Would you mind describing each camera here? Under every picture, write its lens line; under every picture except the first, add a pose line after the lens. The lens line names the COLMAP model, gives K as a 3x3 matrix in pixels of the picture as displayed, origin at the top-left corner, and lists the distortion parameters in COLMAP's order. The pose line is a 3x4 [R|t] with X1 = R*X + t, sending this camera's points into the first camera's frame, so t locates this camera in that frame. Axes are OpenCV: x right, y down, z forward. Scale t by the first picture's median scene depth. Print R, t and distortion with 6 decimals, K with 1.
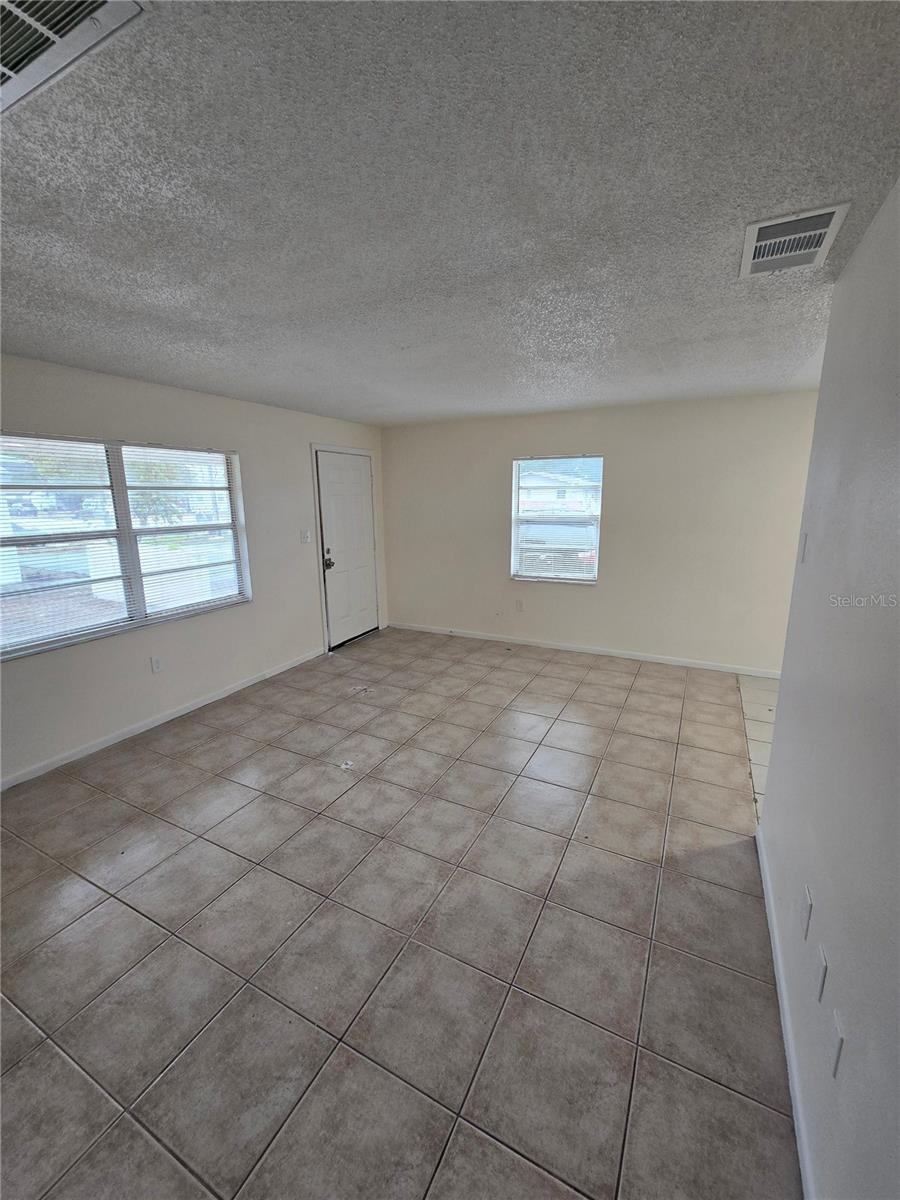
lens RADIAL K [[493.9, 0, 446.6], [0, 493.9, 597.8], [0, 0, 1]] dist [-0.000541, -0.000146]
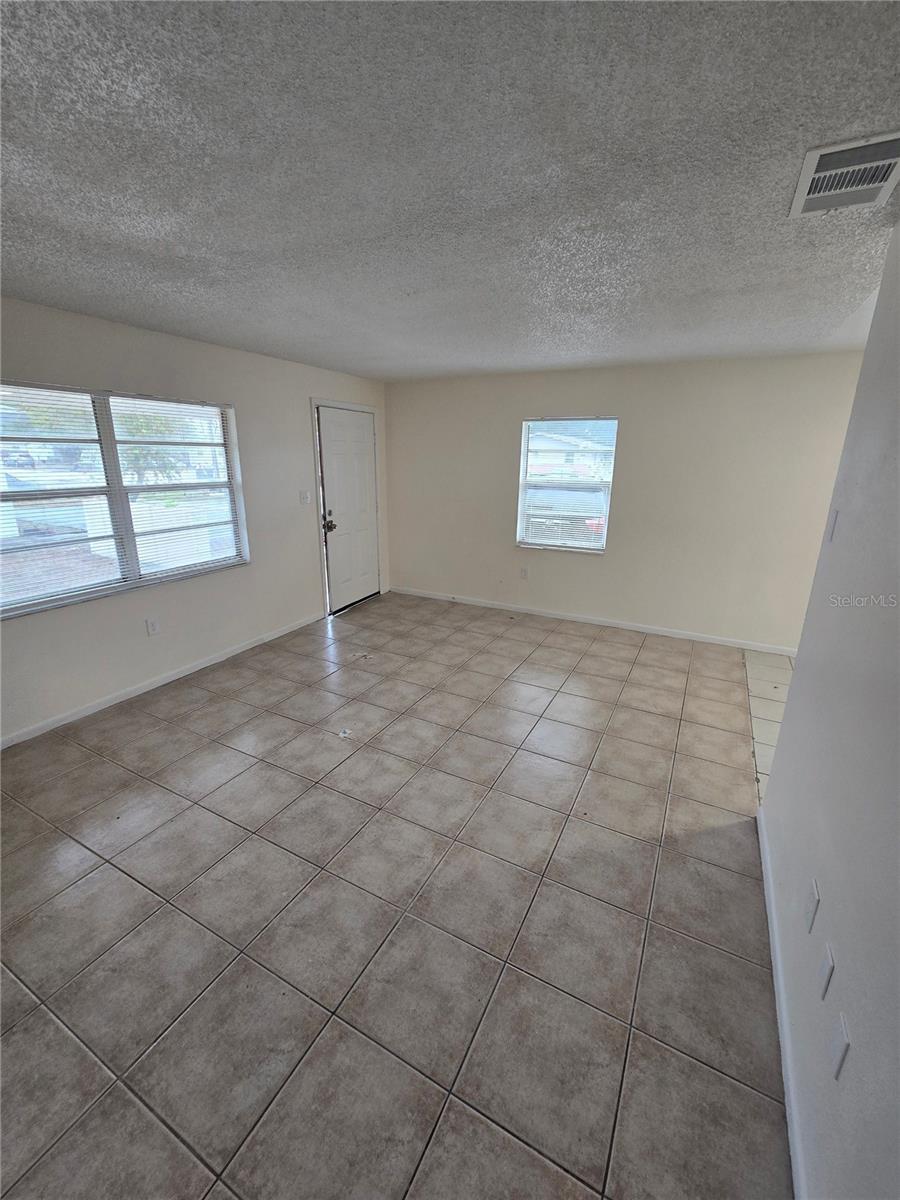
lens RADIAL K [[493.9, 0, 447.5], [0, 493.9, 599.7], [0, 0, 1]] dist [-0.000541, -0.000146]
pose [[0.999722, 0.023467, -0.002210, -0.001232], [-0.023219, 0.996599, 0.079065, -0.014175], [0.004058, -0.078992, 0.996867, 0.042860]]
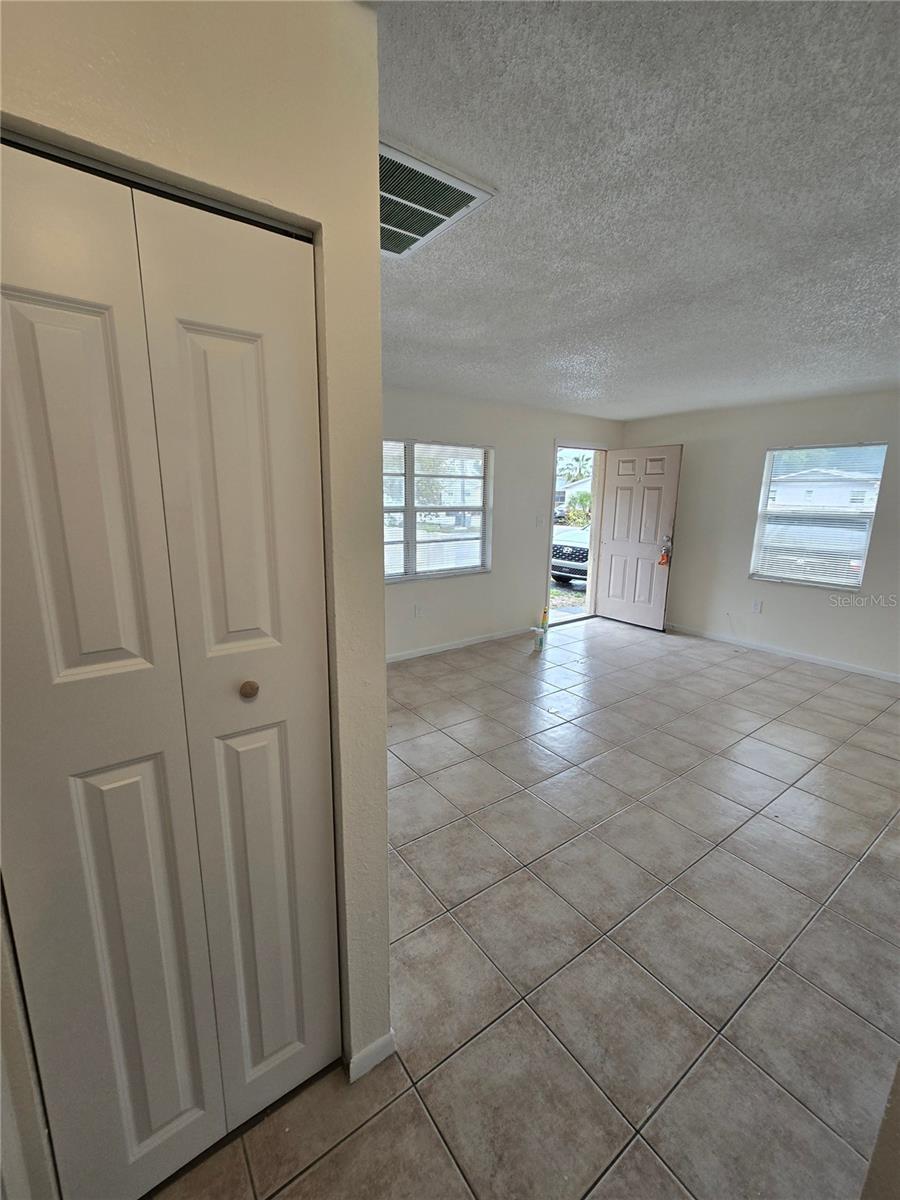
lens RADIAL K [[493.9, 0, 444.0], [0, 493.9, 601.8], [0, 0, 1]] dist [-0.000541, -0.000146]
pose [[0.892536, 0.115390, -0.435964, 0.060869], [-0.110513, 0.993199, 0.036628, 0.080542], [0.437225, 0.015488, 0.899219, -0.216737]]
